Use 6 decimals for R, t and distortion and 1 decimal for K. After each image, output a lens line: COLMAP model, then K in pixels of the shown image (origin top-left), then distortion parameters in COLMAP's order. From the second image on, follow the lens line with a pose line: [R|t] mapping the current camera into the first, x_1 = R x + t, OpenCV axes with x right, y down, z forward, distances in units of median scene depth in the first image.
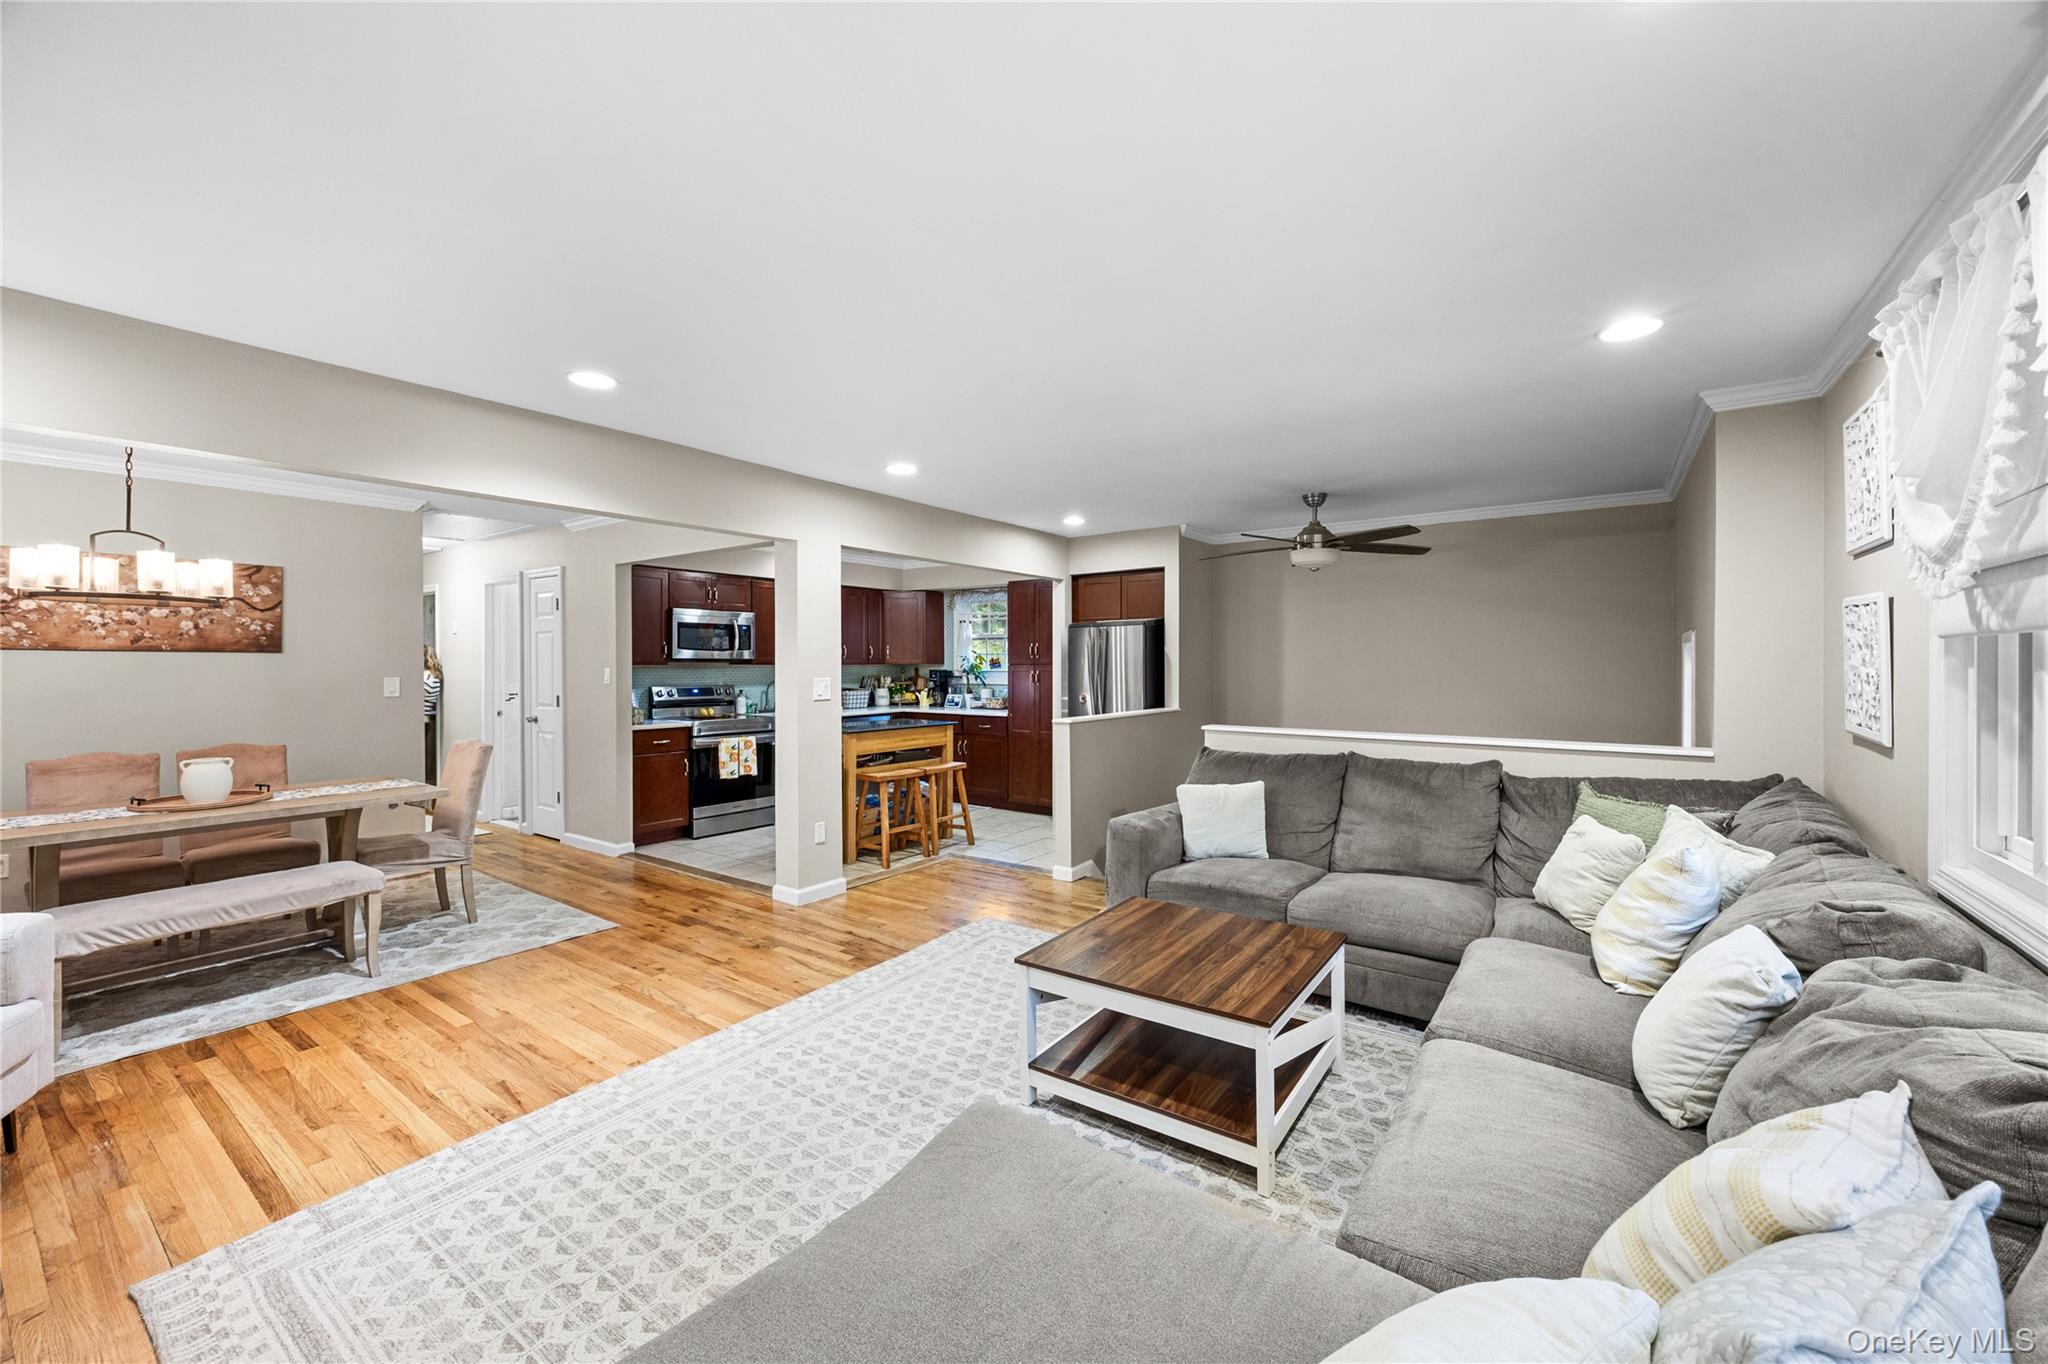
lens RADIAL K [[808.1, 0, 1033.1], [0, 808.1, 673.3], [0, 0, 1]] dist [-0.000844, -0.000190]
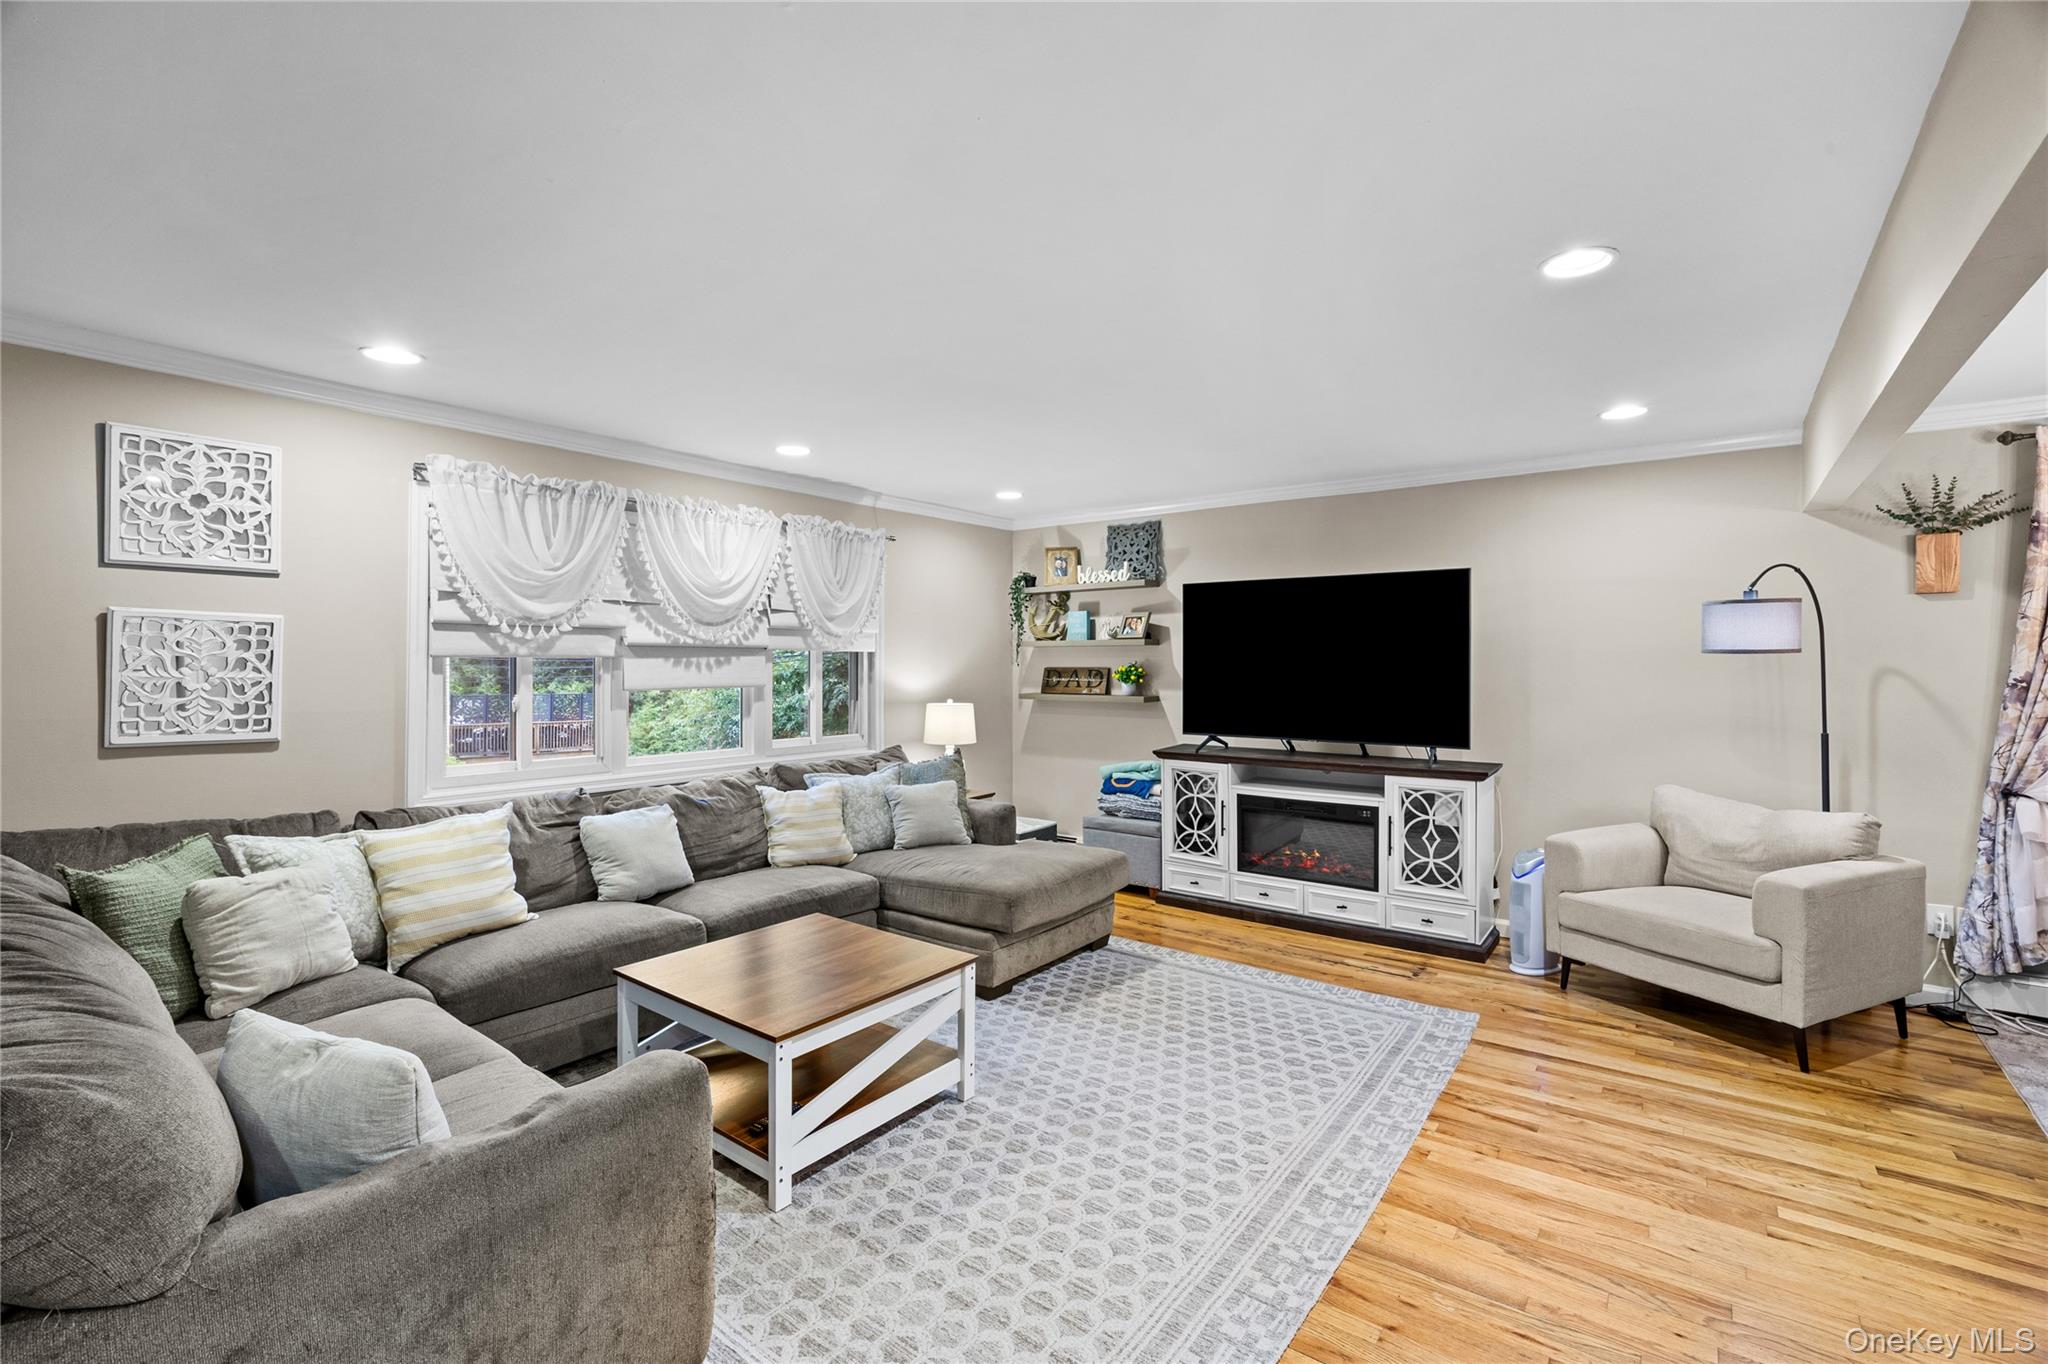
lens RADIAL K [[895.7, 0, 1028.0], [0, 895.7, 652.1], [0, 0, 1]] dist [-0.015359, 0.000143]
pose [[-0.999476, 0.001814, 0.032312, -0.049131], [0.001784, 0.999998, -0.000959, -0.015845], [-0.032313, -0.000901, -0.999477, 0.853413]]
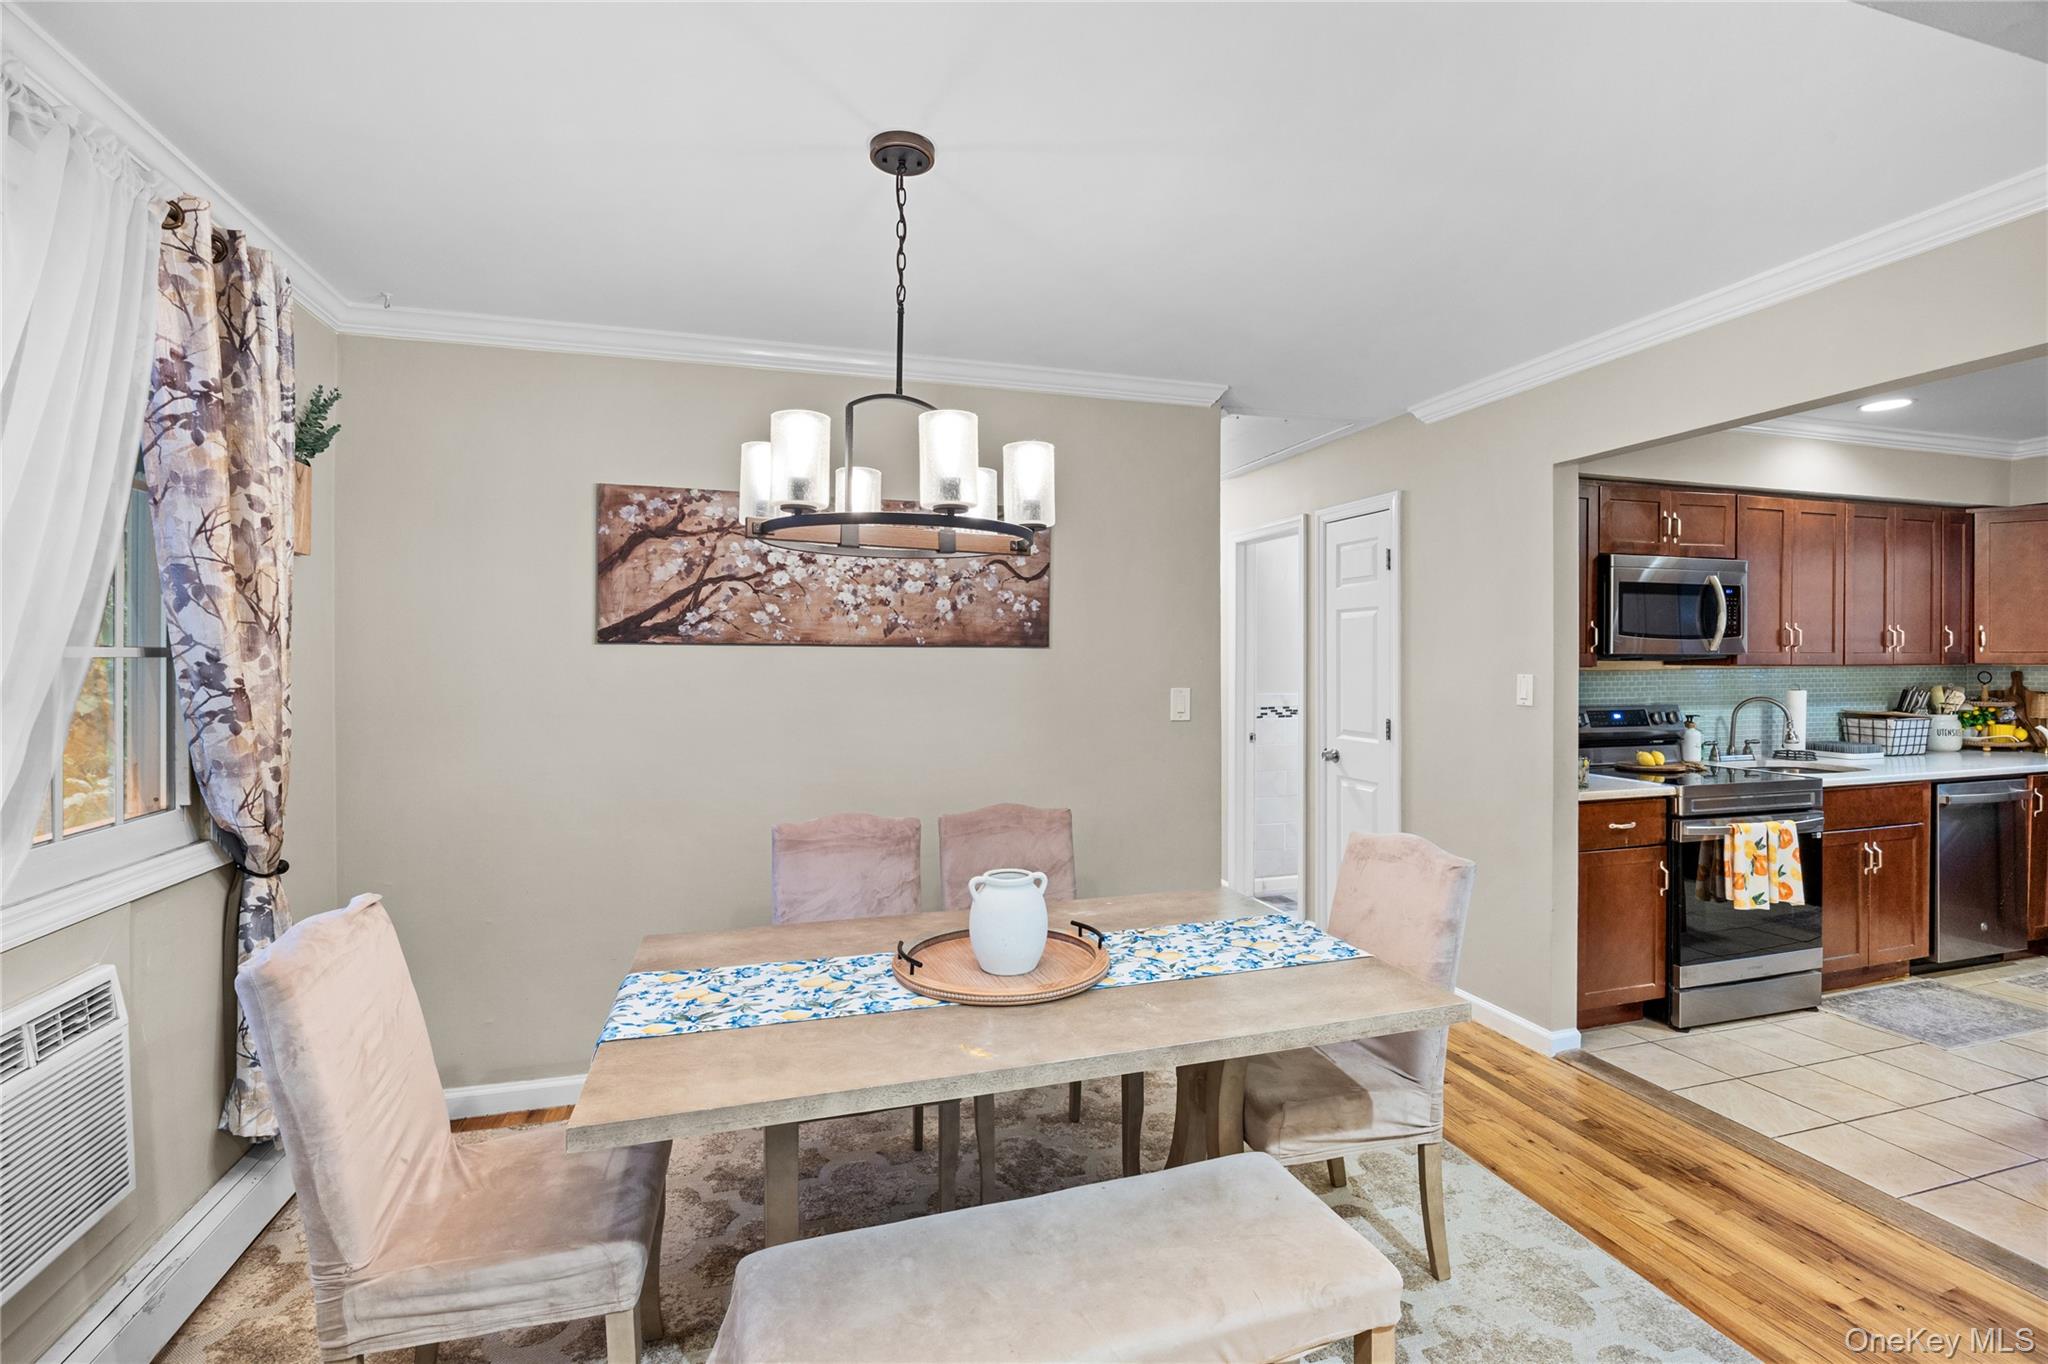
lens RADIAL K [[904.2, 0, 1023.9], [0, 904.2, 669.0], [0, 0, 1]] dist [-0.010358, -0.000021]
pose [[0.789500, 0.005122, -0.613729, -0.388953], [-0.005928, 0.999982, 0.000719, -0.007104], [0.613722, 0.003071, 0.789516, 0.330327]]
